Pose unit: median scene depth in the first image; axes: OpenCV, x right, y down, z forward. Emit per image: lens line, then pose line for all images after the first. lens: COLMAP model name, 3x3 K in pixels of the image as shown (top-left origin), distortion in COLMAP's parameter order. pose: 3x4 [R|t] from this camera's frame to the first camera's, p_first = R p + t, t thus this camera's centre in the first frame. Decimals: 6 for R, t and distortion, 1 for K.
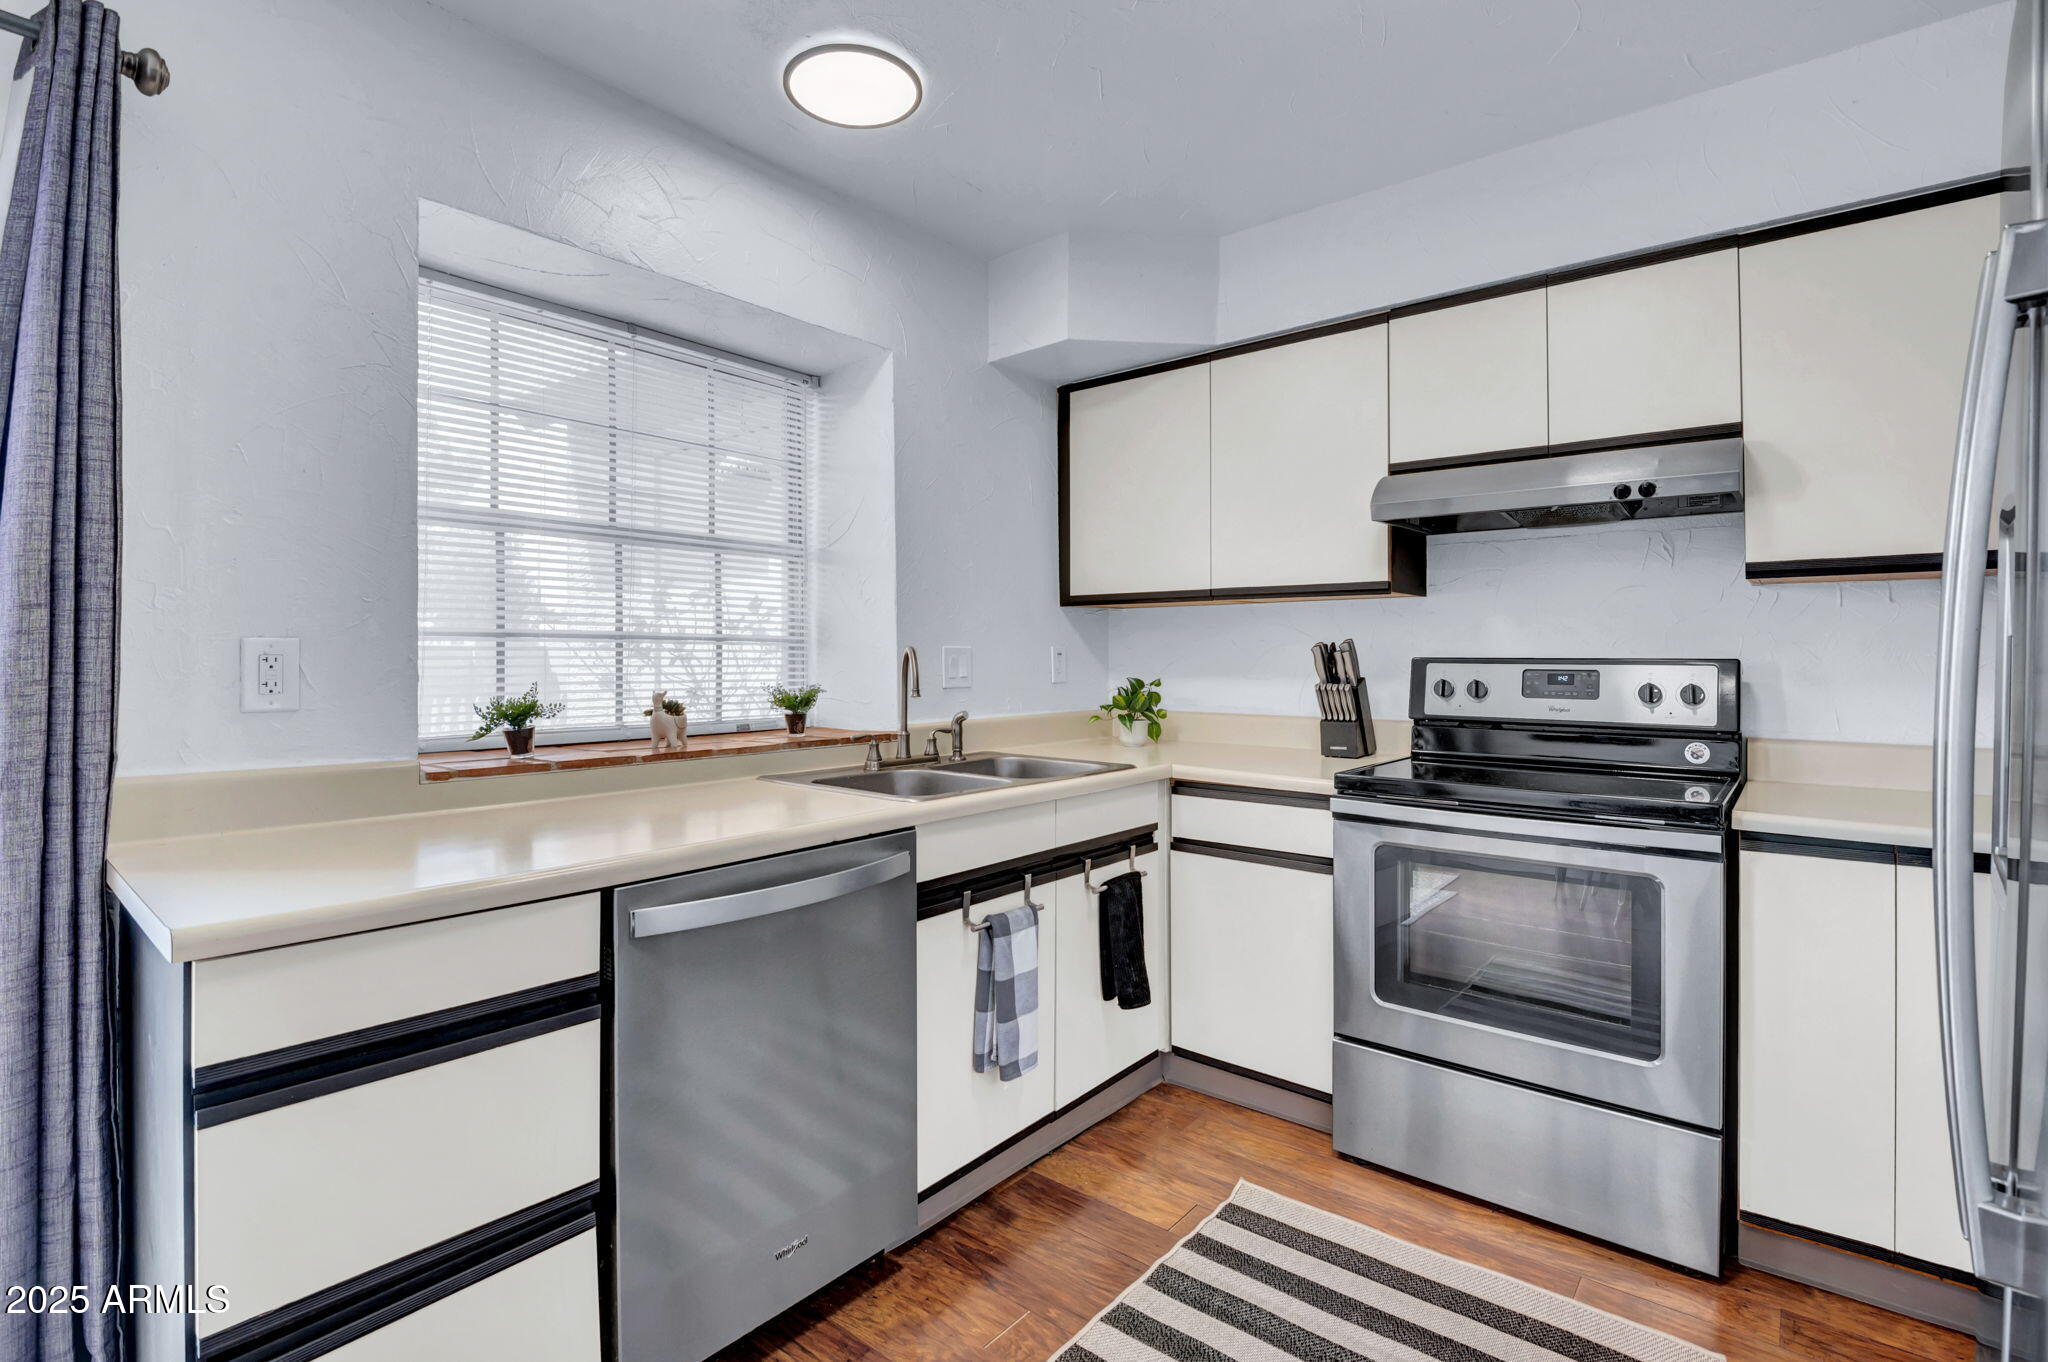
lens RADIAL K [[947.1, 0, 1023.2], [0, 947.1, 673.3], [0, 0, 1]] dist [-0.003395, -0.000541]
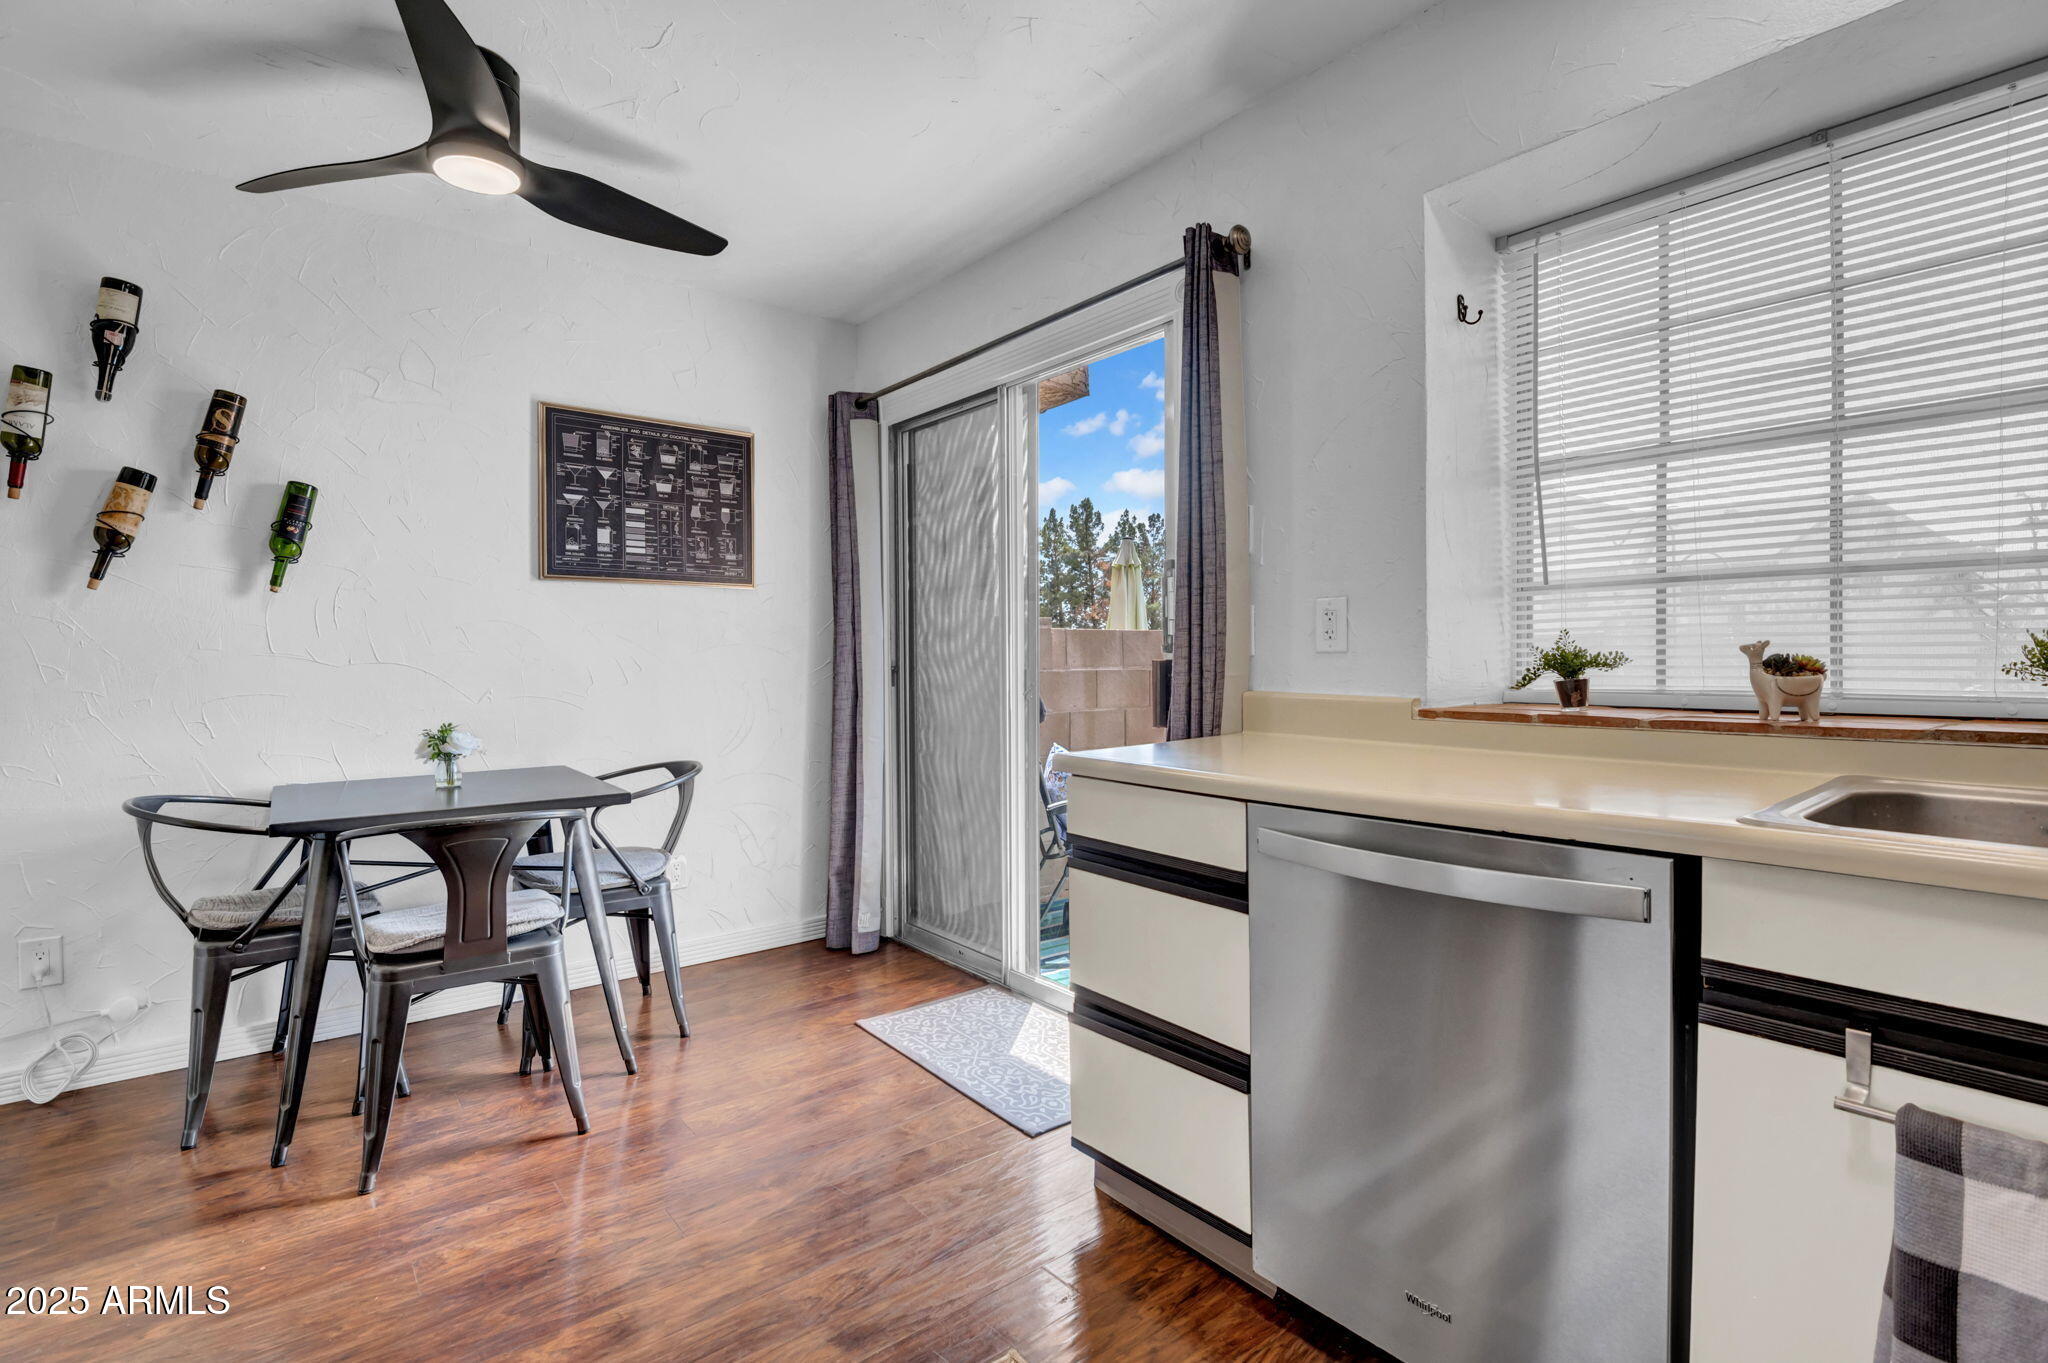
lens RADIAL K [[947.1, 0, 1021.8], [0, 947.1, 665.0], [0, 0, 1]] dist [-0.003395, -0.000541]
pose [[-0.176267, 0.008729, -0.984304, 0.488439], [-0.004443, 0.999943, 0.009663, 0.037758], [0.984332, 0.006076, -0.176219, 0.649974]]
